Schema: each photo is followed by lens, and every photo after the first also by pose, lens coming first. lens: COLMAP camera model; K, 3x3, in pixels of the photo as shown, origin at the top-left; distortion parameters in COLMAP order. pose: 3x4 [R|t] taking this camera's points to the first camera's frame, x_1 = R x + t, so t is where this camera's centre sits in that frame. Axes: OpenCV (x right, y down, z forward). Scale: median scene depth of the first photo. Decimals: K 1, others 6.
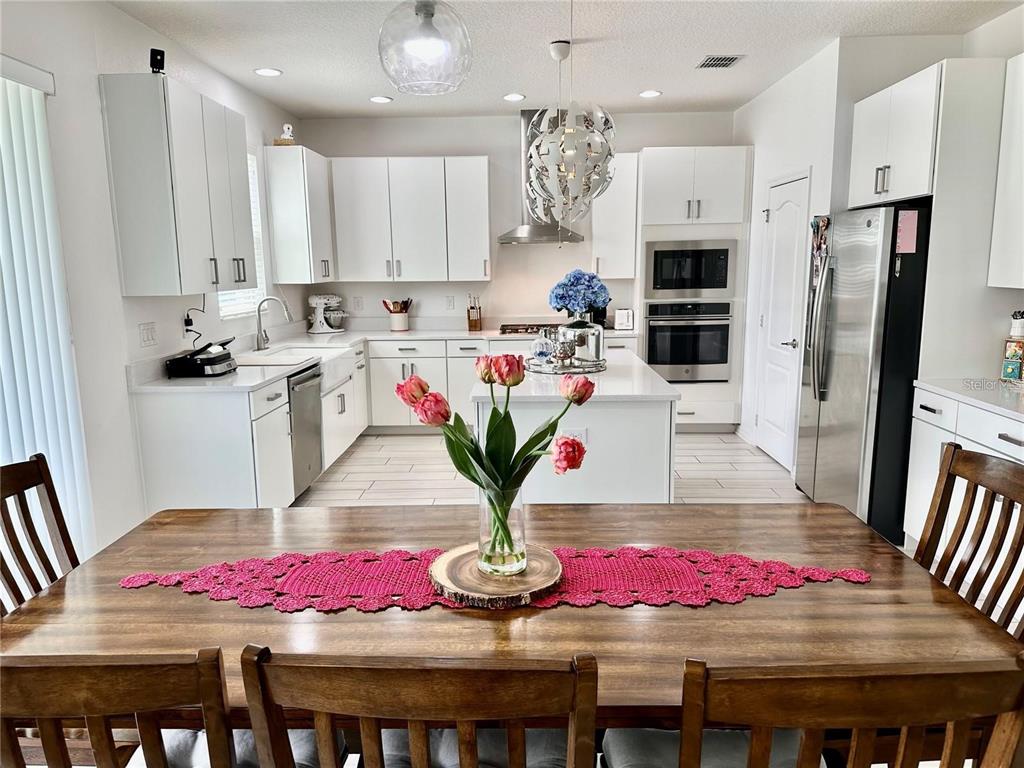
lens RADIAL K [[723.6, 0, 511.6], [0, 723.6, 388.7], [0, 0, 1]] dist [0.055353, -0.064318]
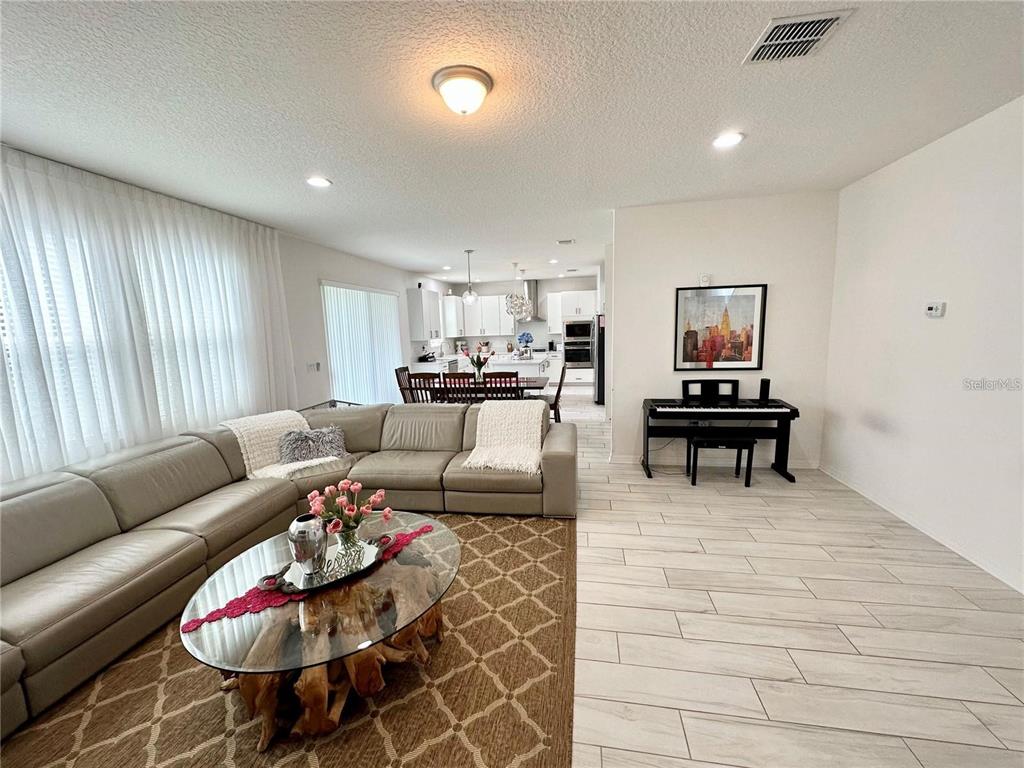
lens RADIAL K [[409.1, 0, 513.1], [0, 409.1, 385.4], [0, 0, 1]] dist [0.001720, -0.000034]
pose [[0.988581, 0.002959, -0.150664, 0.343163], [-0.006742, 0.999675, -0.024605, 0.156377], [0.150542, 0.025340, 0.988279, -1.046389]]
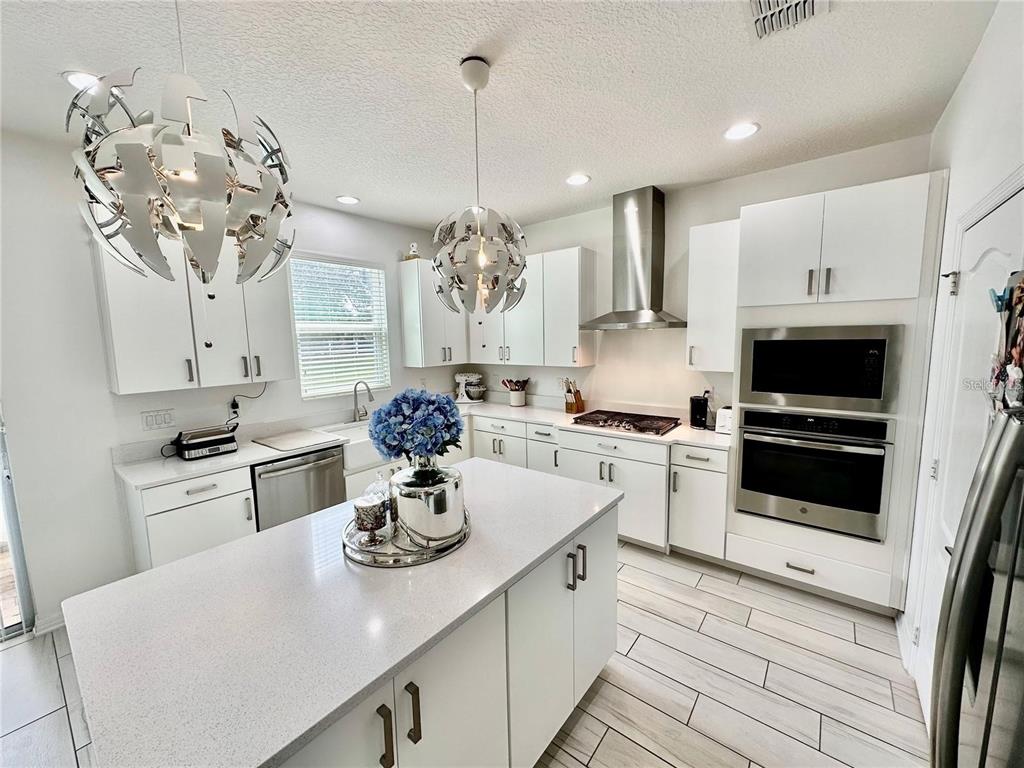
lens RADIAL K [[409.1, 0, 511.1], [0, 409.1, 382.4], [0, 0, 1]] dist [0.001720, -0.000034]
pose [[0.794795, 0.064101, -0.603483, 0.369358], [-0.093313, 0.995489, -0.017156, -0.169880], [0.599661, 0.069948, 0.797191, 0.754884]]
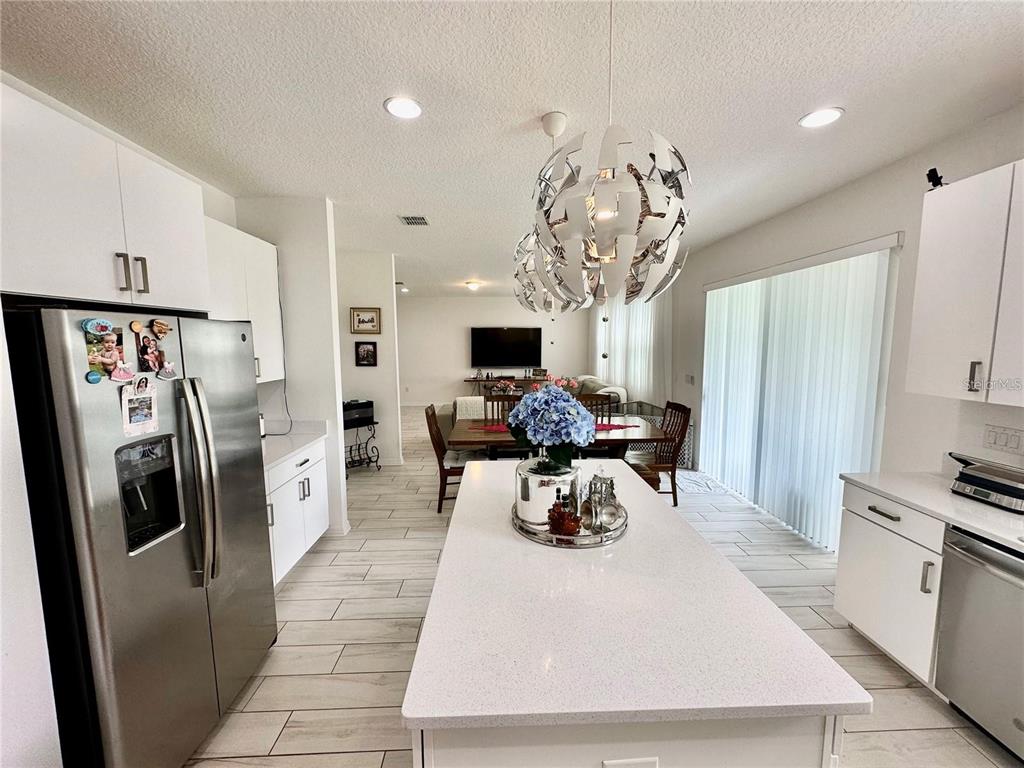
lens RADIAL K [[409.1, 0, 511.7], [0, 409.1, 385.3], [0, 0, 1]] dist [0.001720, -0.000034]
pose [[-0.997978, 0.015940, -0.061529, 0.153752], [-0.001773, 0.960686, 0.277632, -0.275831], [0.063536, 0.277180, -0.958715, 1.362035]]
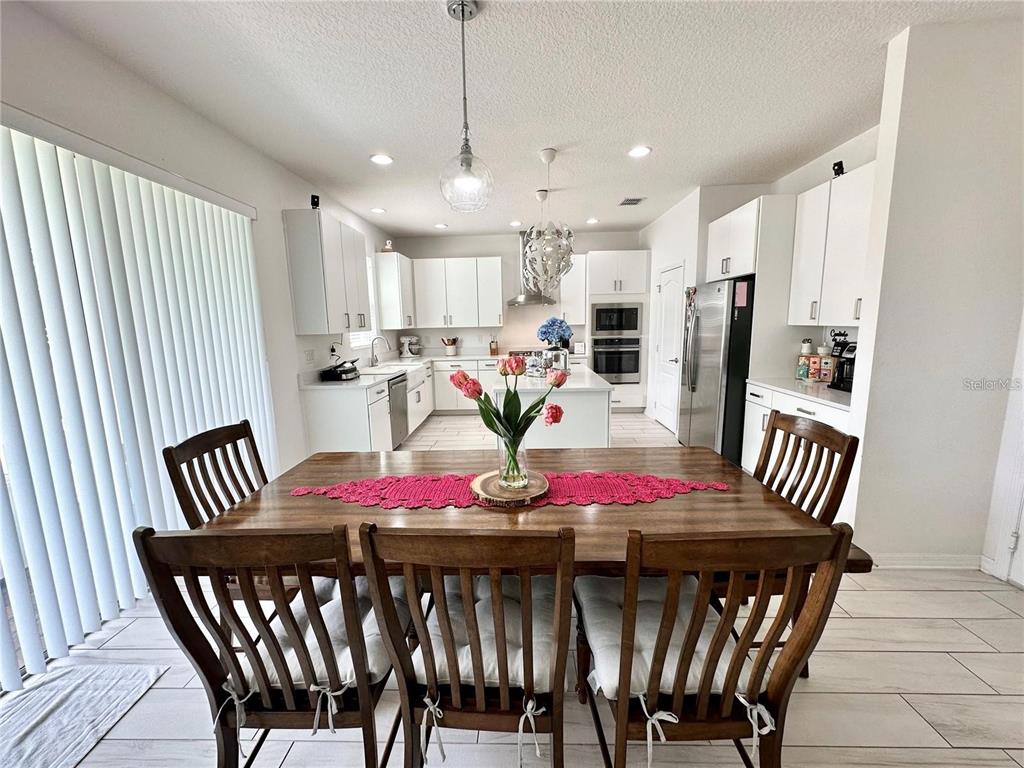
lens RADIAL K [[409.1, 0, 511.2], [0, 409.1, 384.2], [0, 0, 1]] dist [0.001720, -0.000034]
pose [[0.999942, -0.007134, -0.008088, -0.003528], [0.006986, 0.999810, -0.018187, 0.013011], [0.008216, 0.018130, 0.999802, 0.015794]]
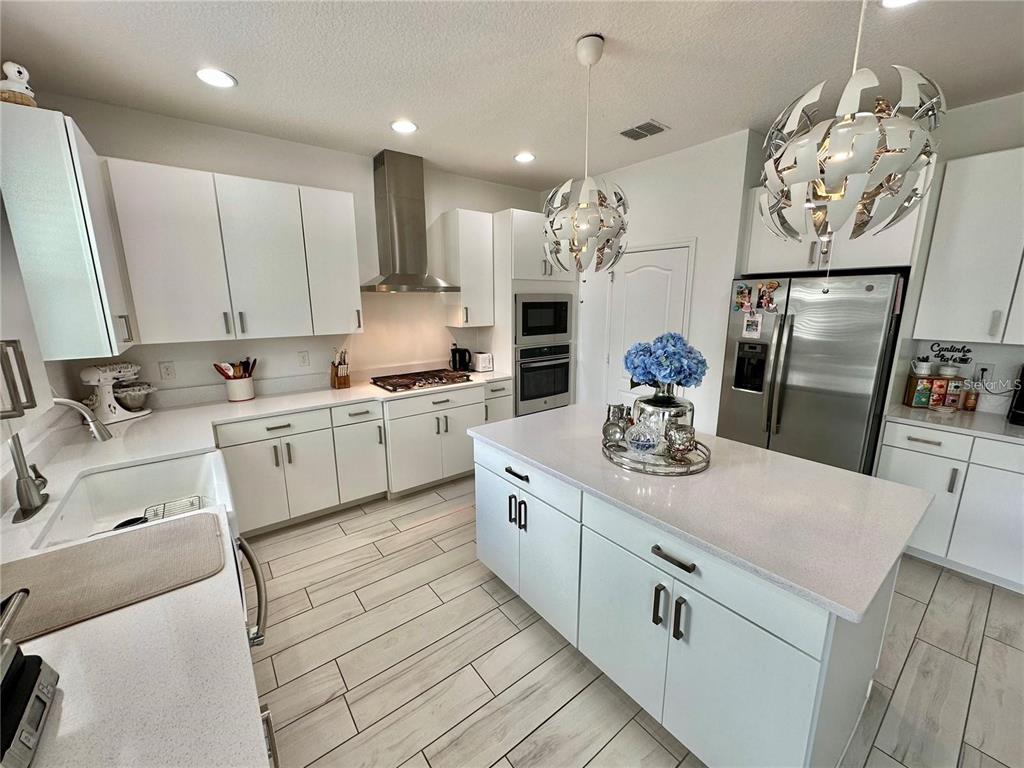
lens RADIAL K [[409.1, 0, 511.5], [0, 409.1, 383.1], [0, 0, 1]] dist [0.001720, -0.000034]
pose [[0.777360, -0.118387, 0.617816, -0.324075], [0.102666, 0.992839, 0.061071, -0.153818], [-0.620622, 0.015955, 0.783948, 0.746779]]
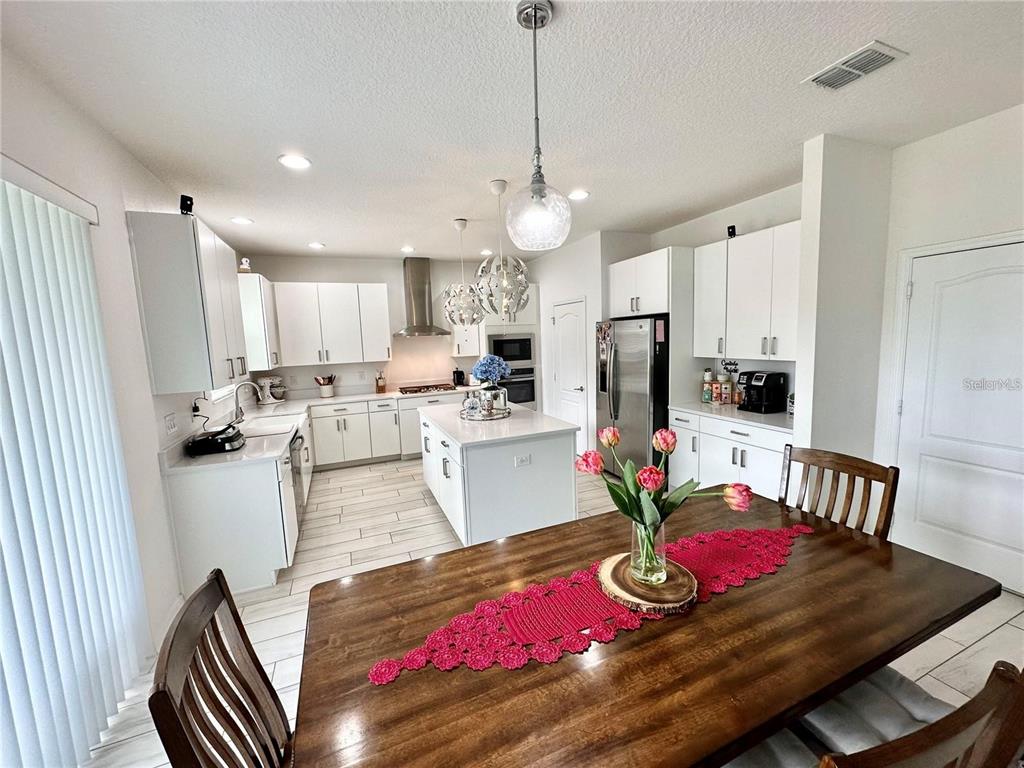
lens RADIAL K [[409.1, 0, 512.0], [0, 409.1, 384.5], [0, 0, 1]] dist [0.001720, -0.000034]
pose [[0.912521, -0.069078, 0.403155, -0.236384], [0.095866, 0.994302, -0.046621, -0.049978], [-0.397637, 0.081192, 0.913943, 0.141740]]
